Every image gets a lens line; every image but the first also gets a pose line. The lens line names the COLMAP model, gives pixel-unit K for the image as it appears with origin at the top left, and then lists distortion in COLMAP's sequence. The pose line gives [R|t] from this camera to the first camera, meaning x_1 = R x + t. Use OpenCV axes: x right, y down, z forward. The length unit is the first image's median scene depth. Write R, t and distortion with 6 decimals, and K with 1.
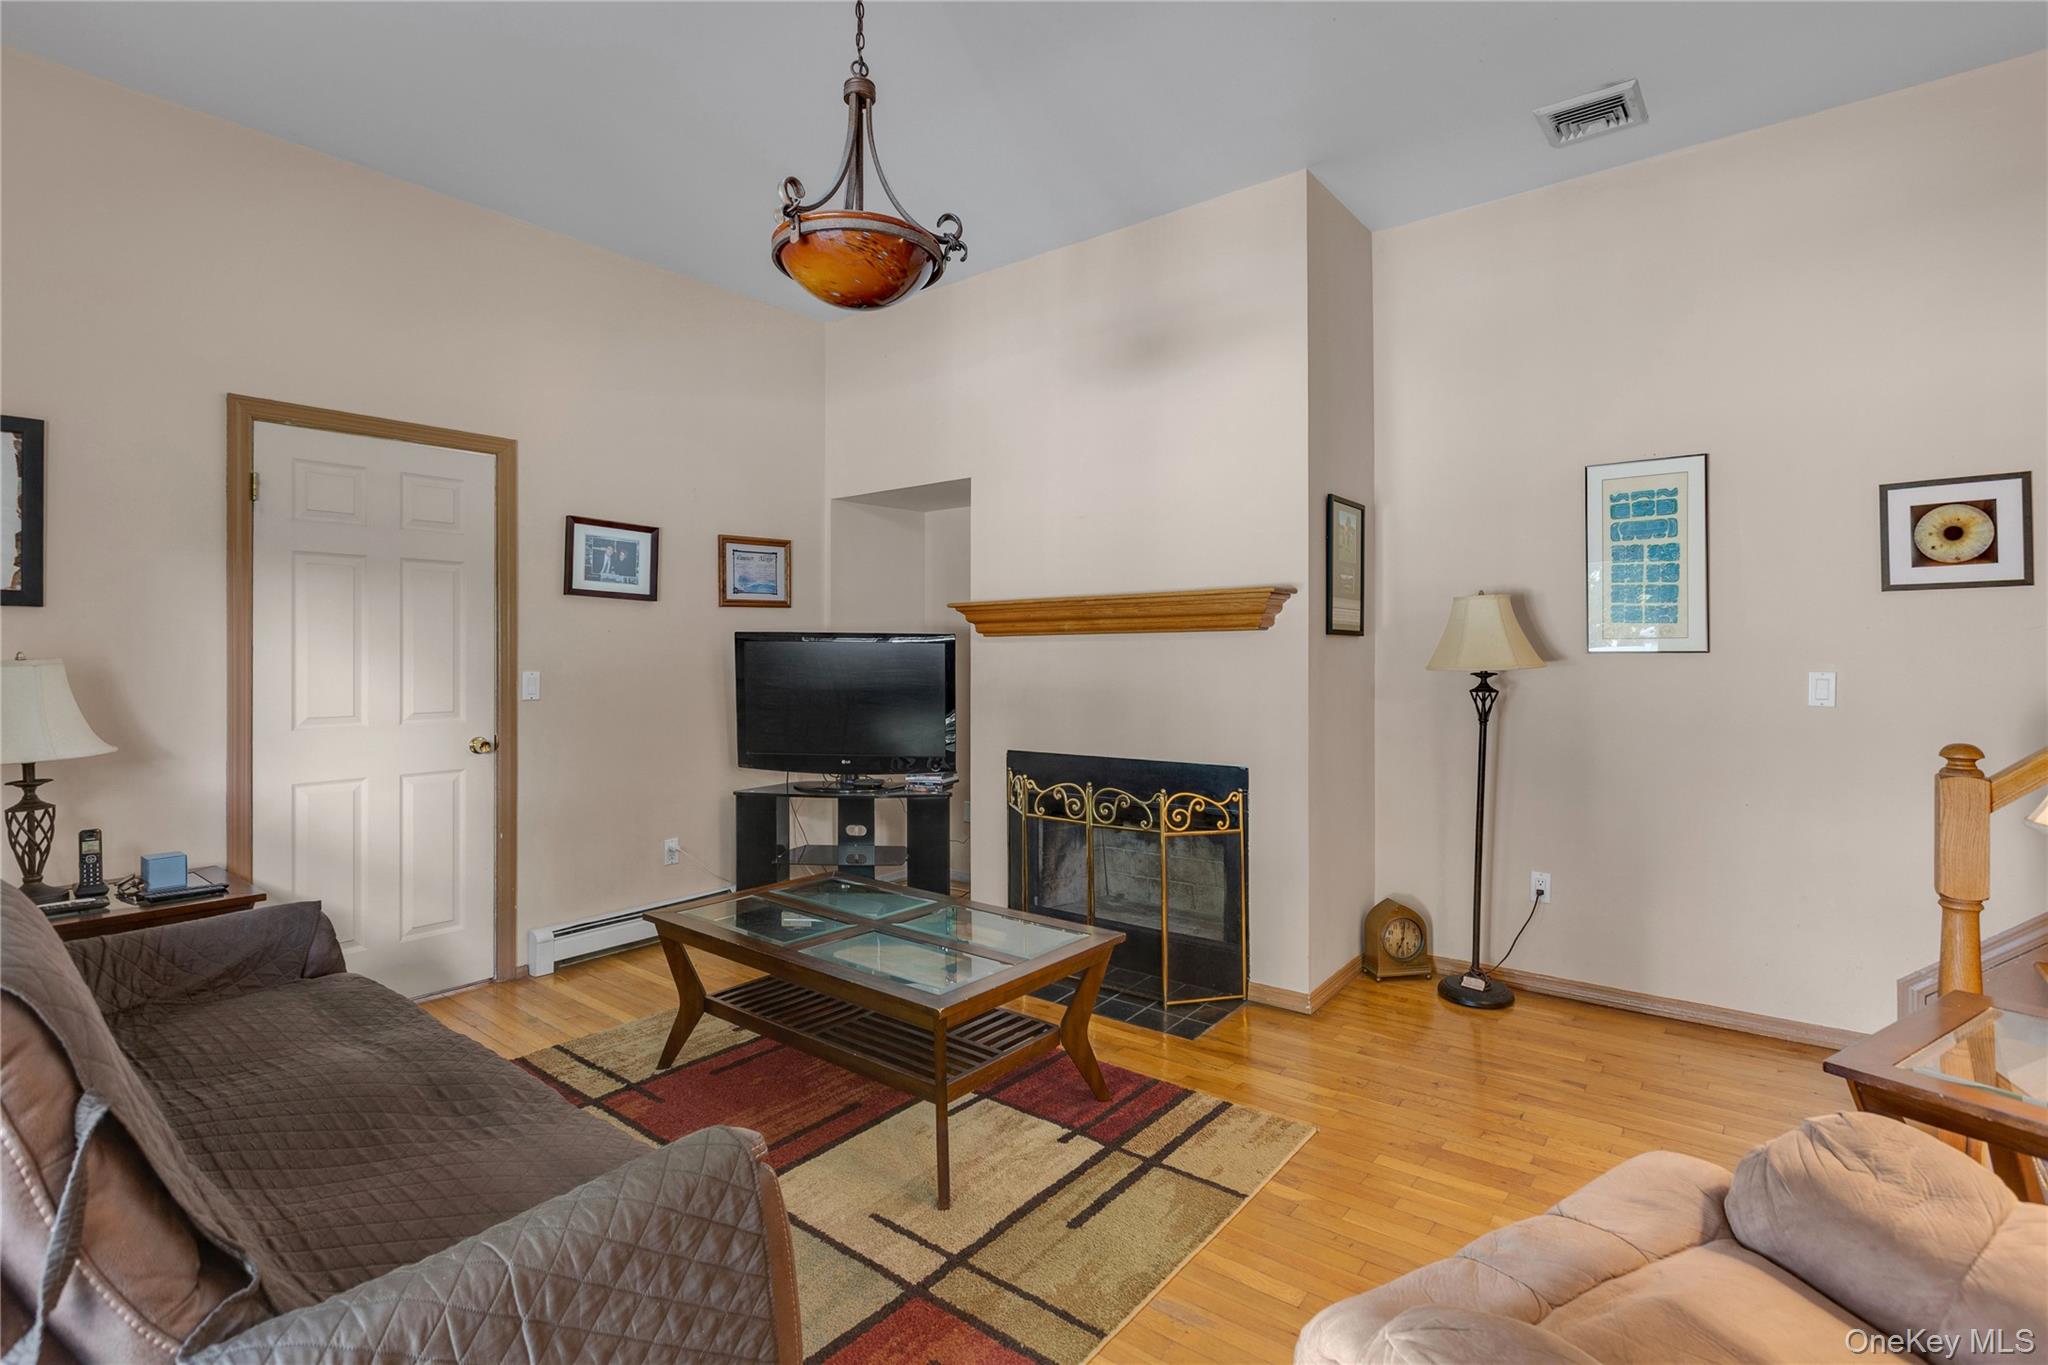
lens RADIAL K [[958.0, 0, 1016.4], [0, 958.0, 649.4], [0, 0, 1]] dist [0.001135, 0.000223]
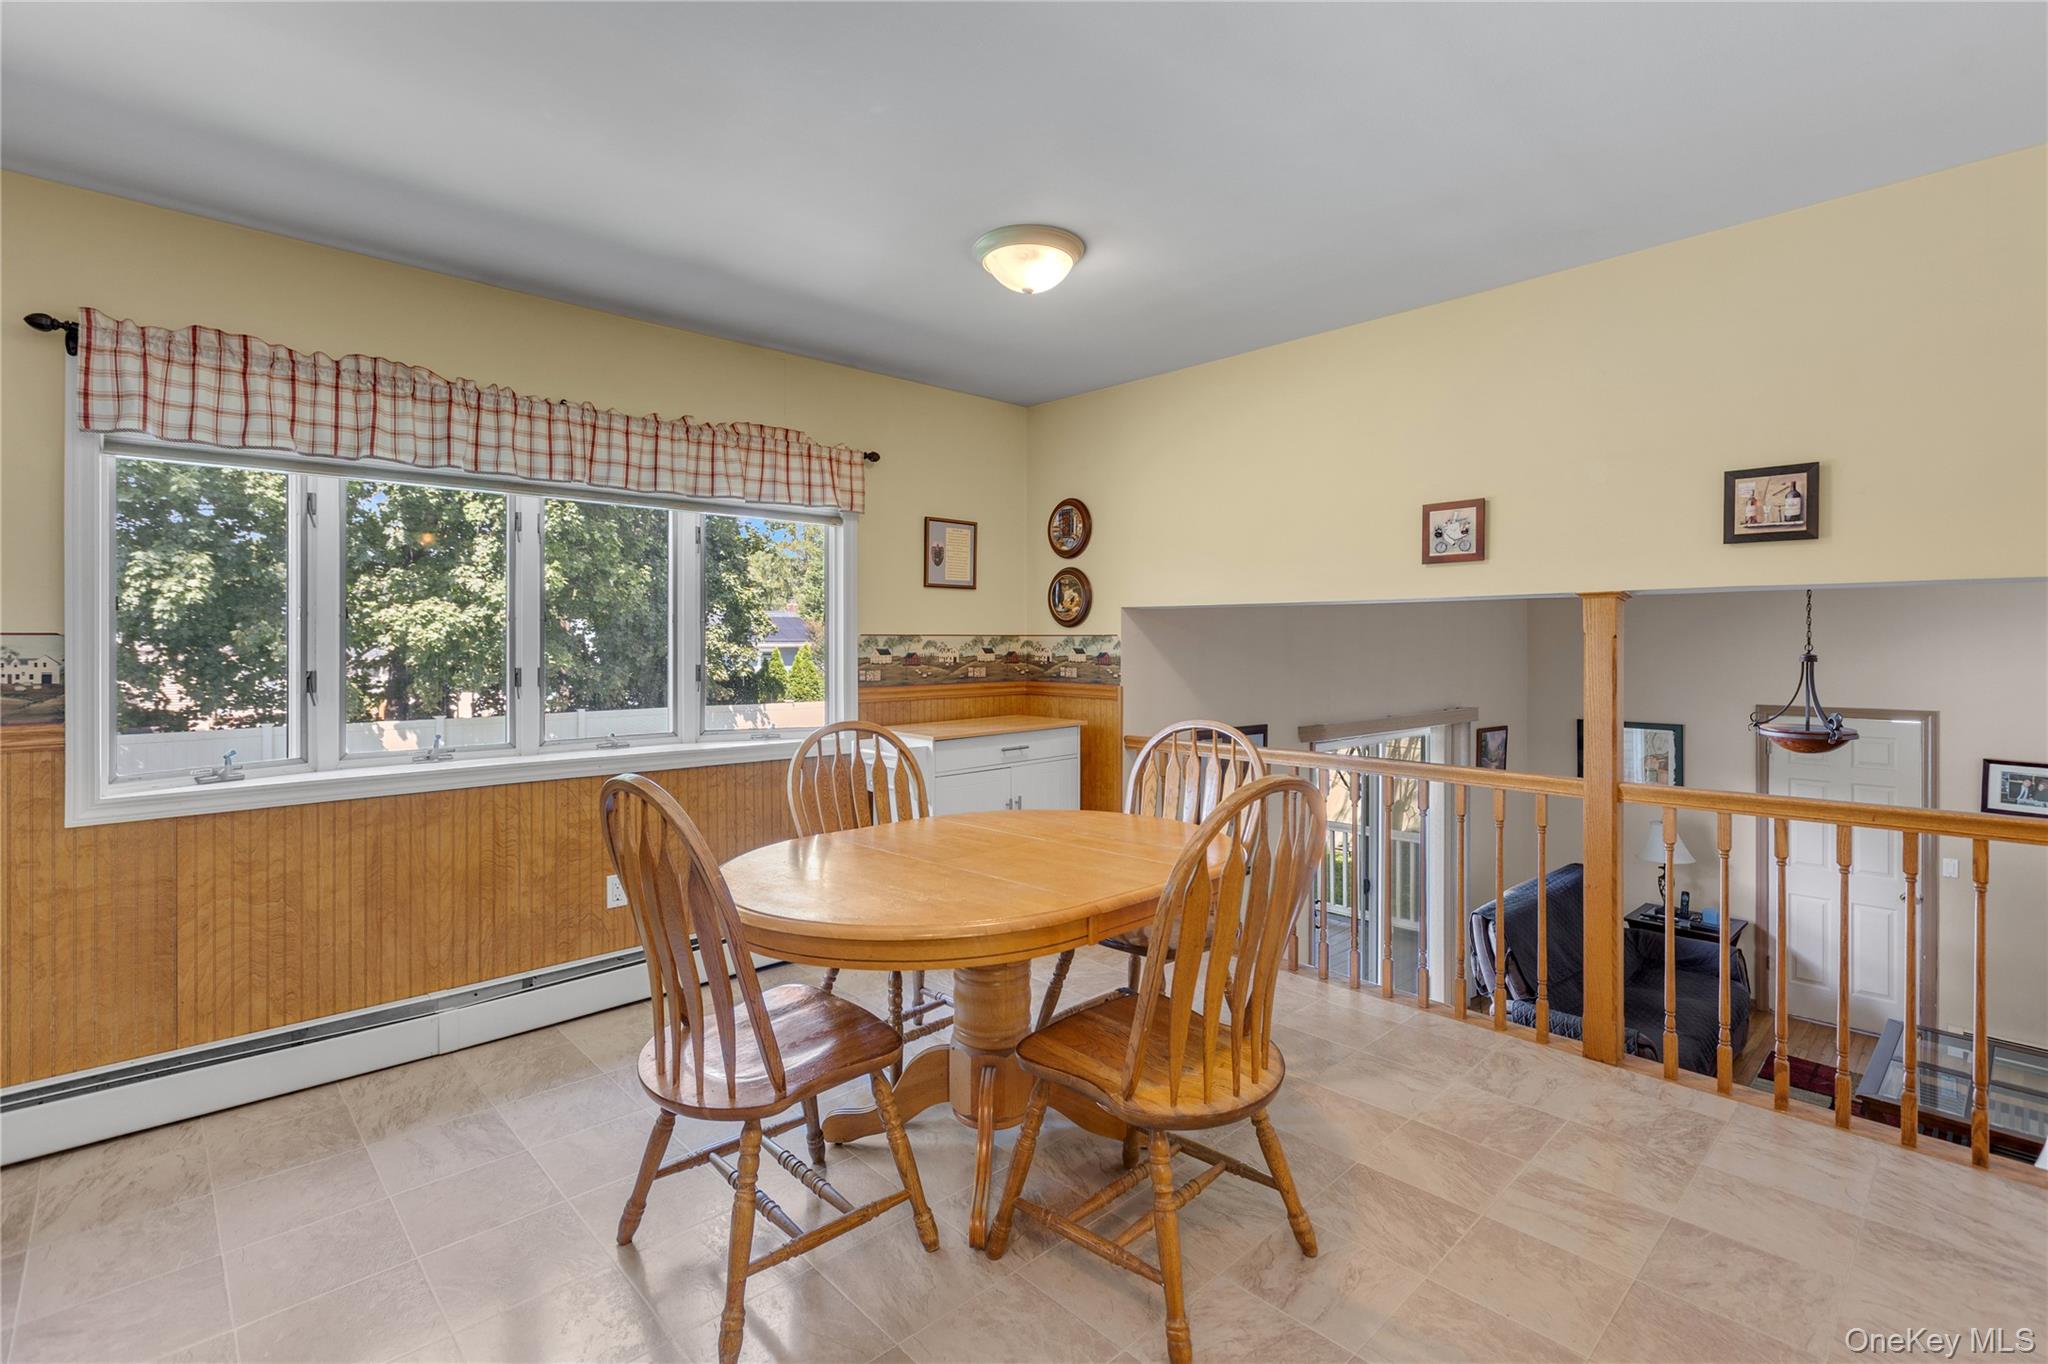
lens RADIAL K [[947.7, 0, 1019.9], [0, 947.7, 640.5], [0, 0, 1]] dist [0.000557, -0.000118]
pose [[-0.140450, 0.004410, -0.990078, 1.575501], [0.003696, 0.999985, 0.003930, -0.440683], [0.990081, -0.003107, -0.140464, -0.355423]]
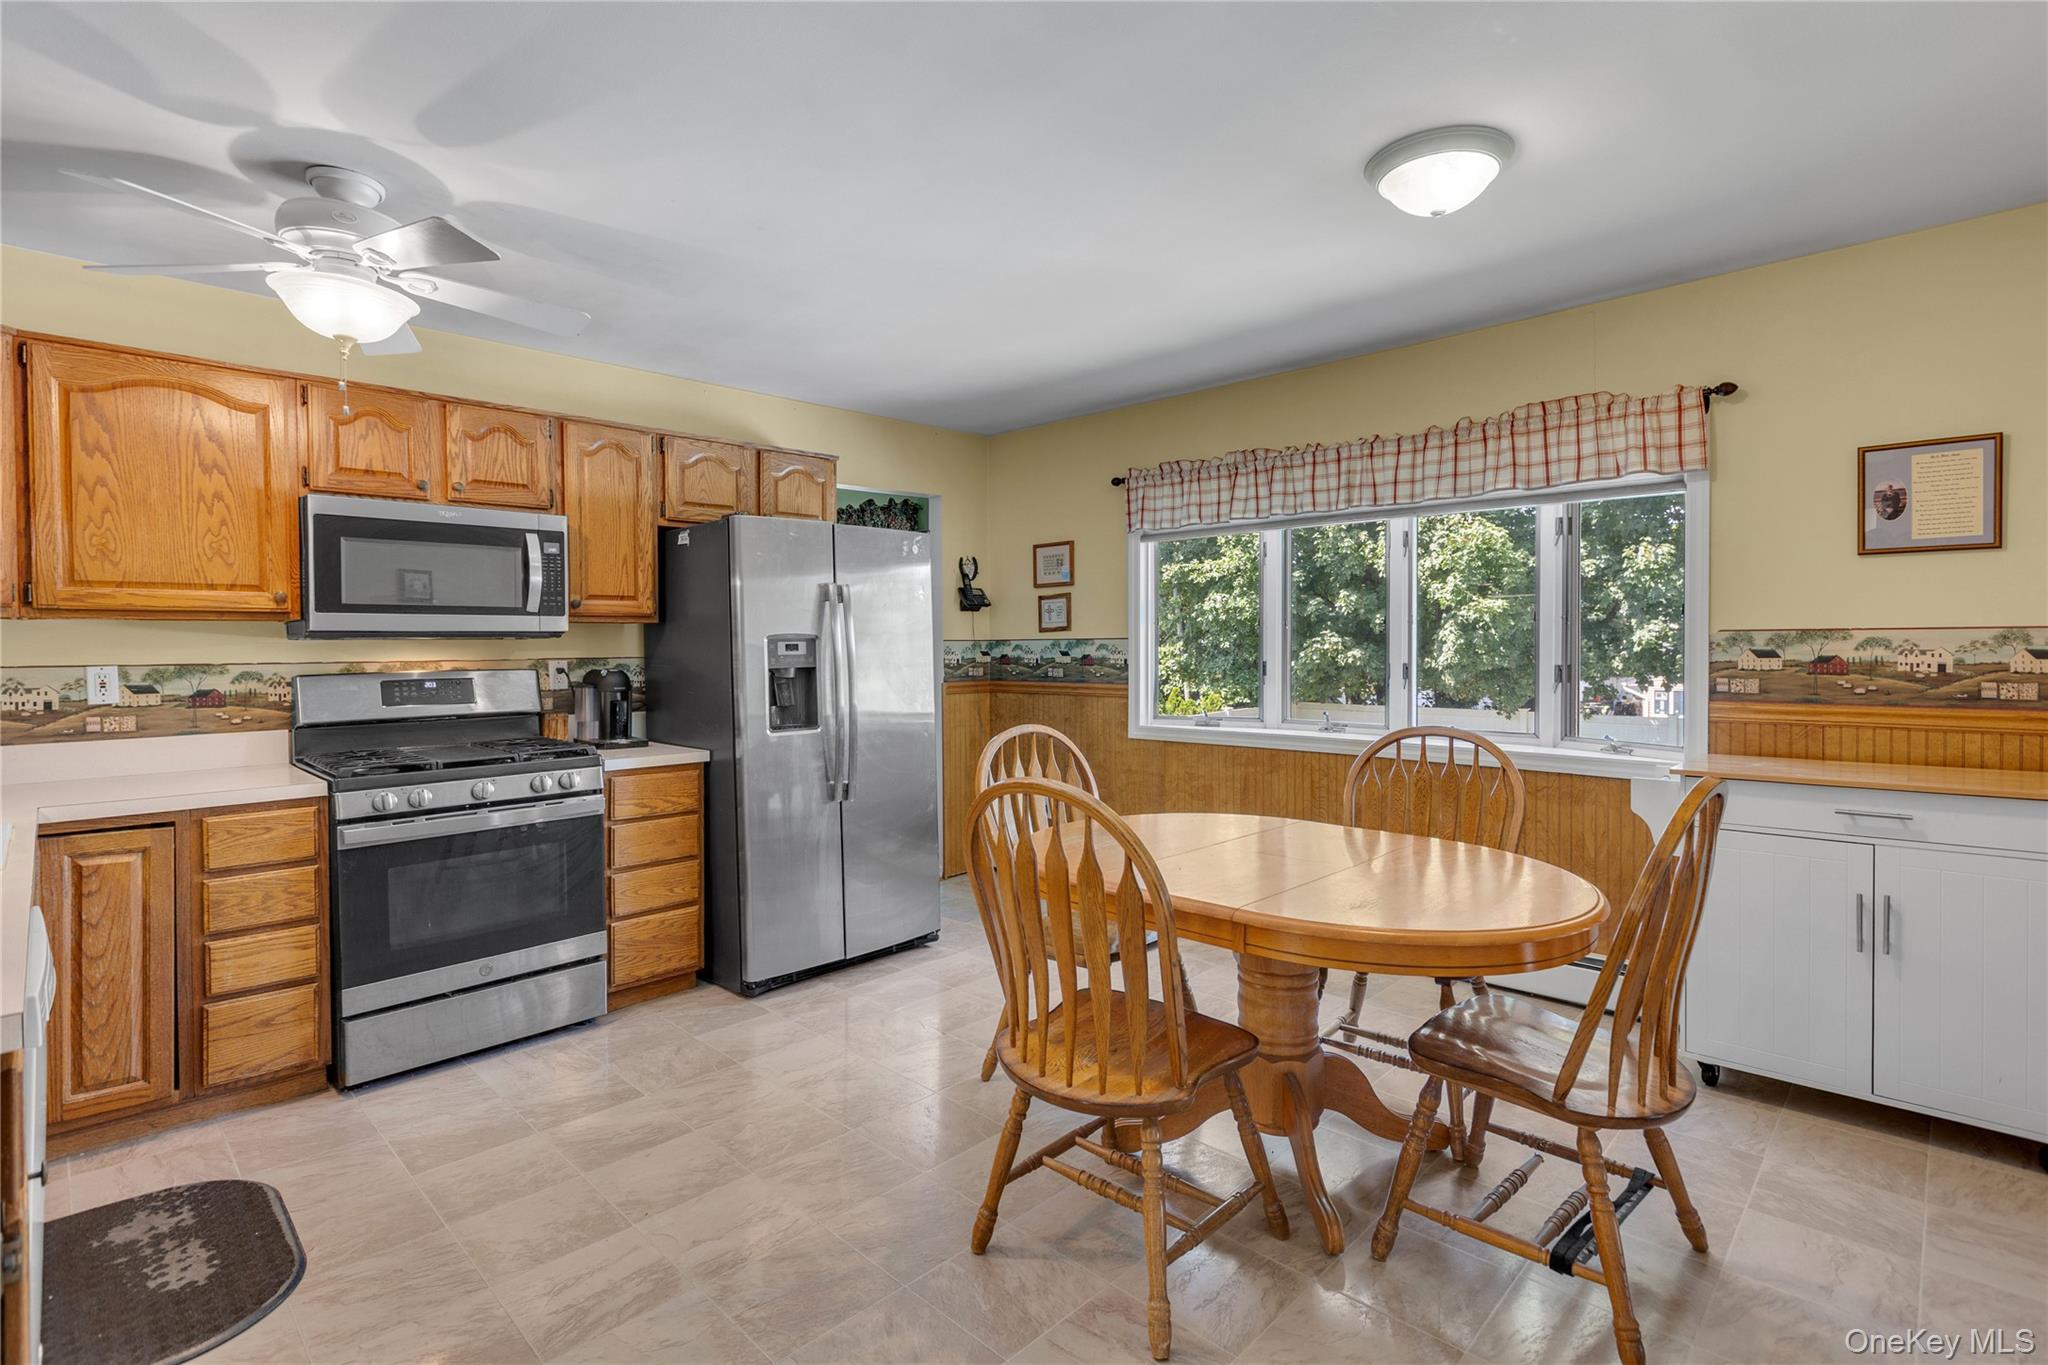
lens RADIAL K [[954.5, 0, 1057.4], [0, 954.5, 651.6], [0, 0, 1]] dist [0.000481, 0.000081]
pose [[-0.997234, 0.012376, 0.073282, 0.900961], [0.013062, 0.999875, 0.008887, -0.440061], [-0.073163, 0.009820, -0.997272, 0.303053]]
